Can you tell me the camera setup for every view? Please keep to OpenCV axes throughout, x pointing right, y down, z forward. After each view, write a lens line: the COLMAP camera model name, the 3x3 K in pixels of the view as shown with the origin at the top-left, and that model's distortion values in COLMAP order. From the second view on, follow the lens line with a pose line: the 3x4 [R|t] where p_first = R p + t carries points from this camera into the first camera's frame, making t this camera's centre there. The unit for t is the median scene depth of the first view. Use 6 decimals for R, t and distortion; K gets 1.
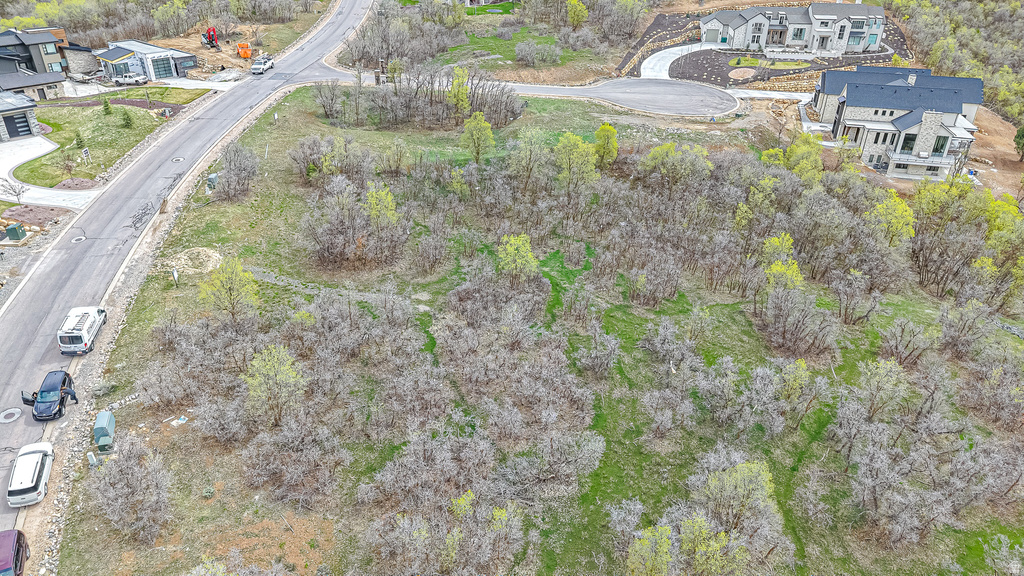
lens RADIAL K [[690.7, 0, 508.8], [0, 690.7, 287.2], [0, 0, 1]] dist [0.001168, -0.003036]
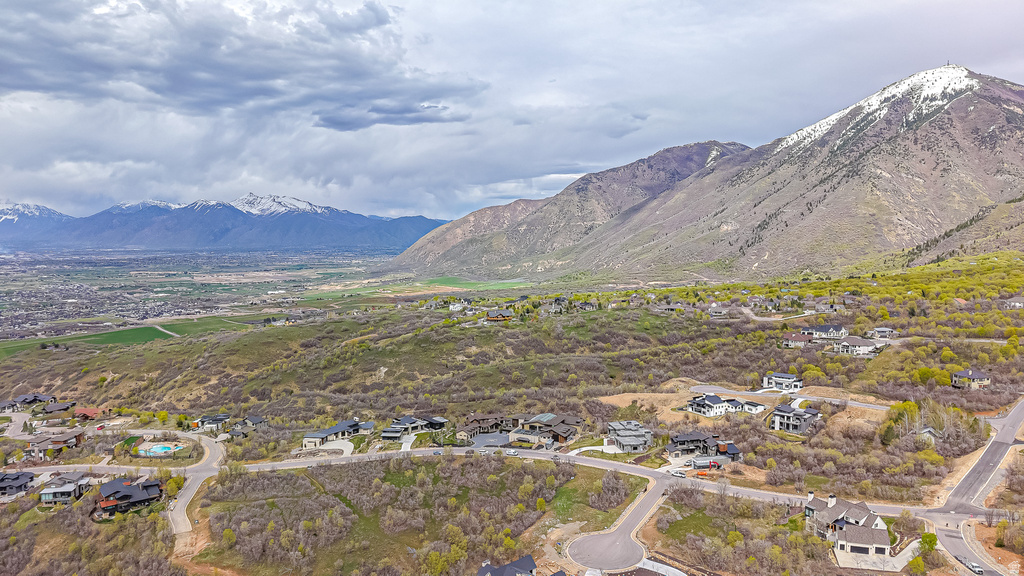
lens RADIAL K [[682.8, 0, 512.2], [0, 682.8, 290.3], [0, 0, 1]] dist [0.082441, -0.118492]
pose [[-0.574200, 0.057834, -0.816670, 2.057853], [-0.406774, 0.845519, 0.345879, -1.572990], [0.710514, 0.530804, -0.461972, 1.459329]]
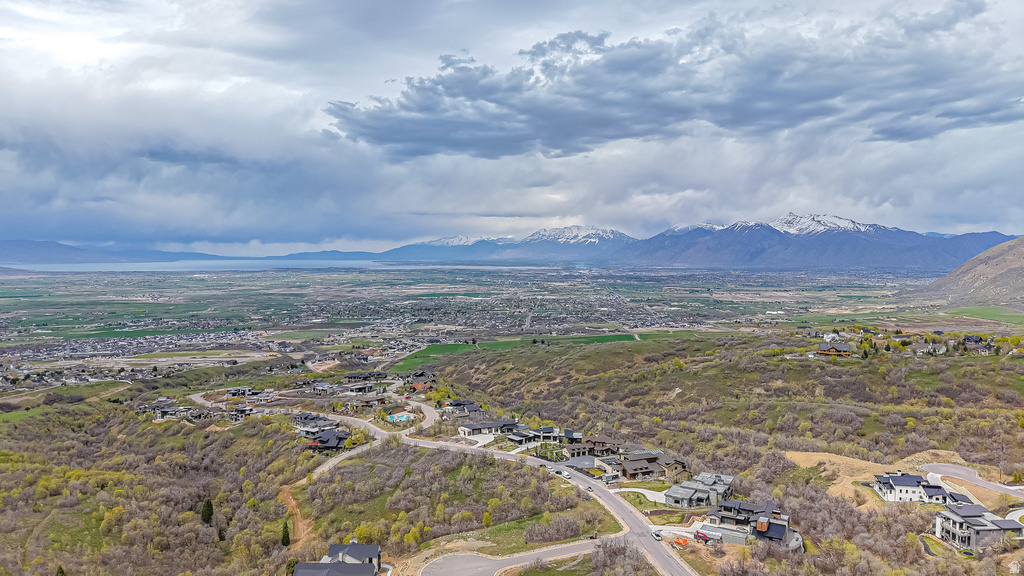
lens RADIAL K [[684.1, 0, 512.1], [0, 684.1, 285.9], [0, 0, 1]] dist [0.050542, -0.059865]
pose [[-0.978162, -0.002149, -0.207834, 0.529274], [-0.112404, 0.846570, 0.520274, -2.115613], [0.174828, 0.532273, -0.828324, 2.394285]]
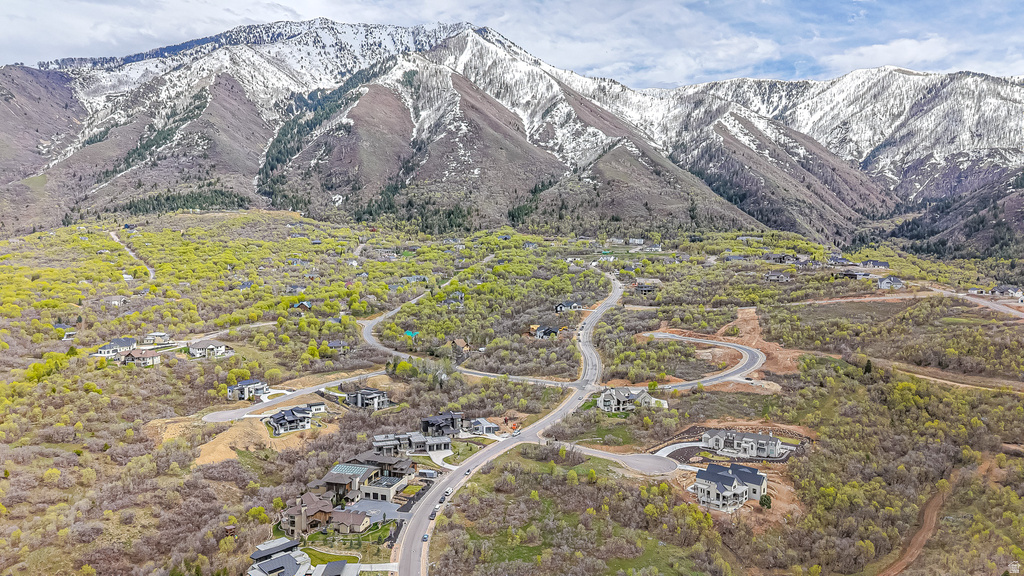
lens RADIAL K [[686.5, 0, 511.6], [0, 686.5, 288.5], [0, 0, 1]] dist [0.032699, -0.036899]
pose [[0.876335, 0.027285, -0.480929, 1.134368], [-0.229793, 0.901148, -0.367597, 0.236282], [0.423358, 0.432652, 0.795977, -1.809071]]
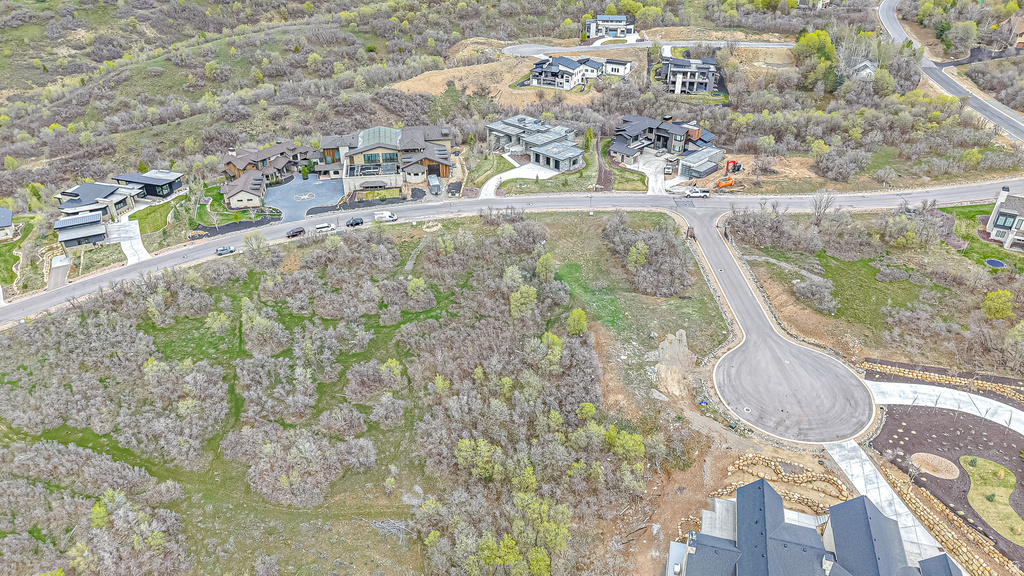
lens RADIAL K [[686.5, 0, 511.6], [0, 686.5, 288.5], [0, 0, 1]] dist [0.032699, -0.036899]
pose [[-0.032287, 0.510211, -0.859443, 1.095006], [-0.491498, 0.740632, 0.458142, -0.695346], [0.870280, 0.437207, 0.226855, 0.441668]]
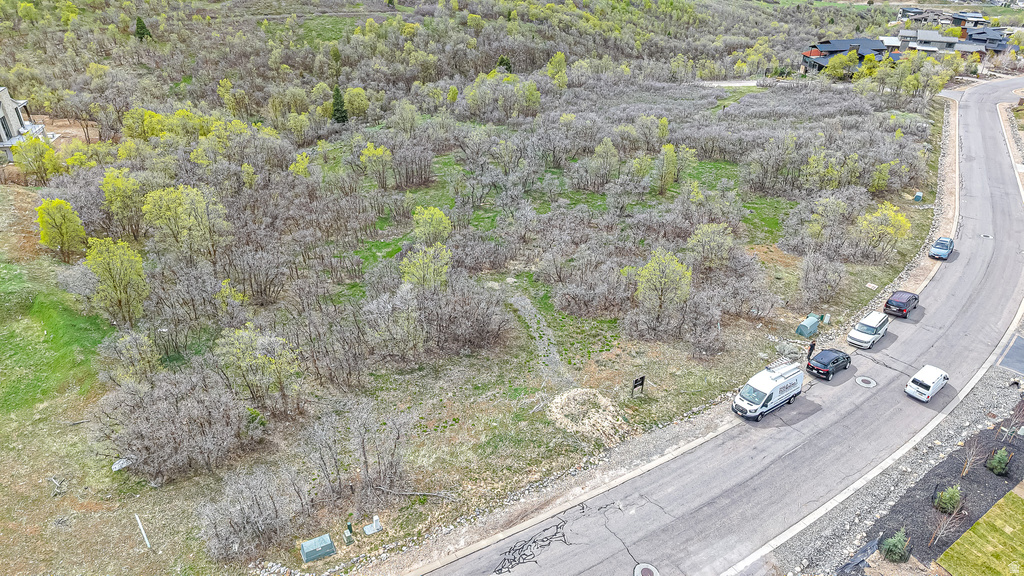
lens RADIAL K [[681.9, 0, 508.3], [0, 681.9, 303.6], [0, 0, 1]] dist [0.005308, -0.001019]
pose [[-0.403186, -0.501207, 0.765658, -0.515375], [0.438400, 0.628630, 0.642363, -0.336435], [-0.803272, 0.594656, -0.033725, 0.581524]]
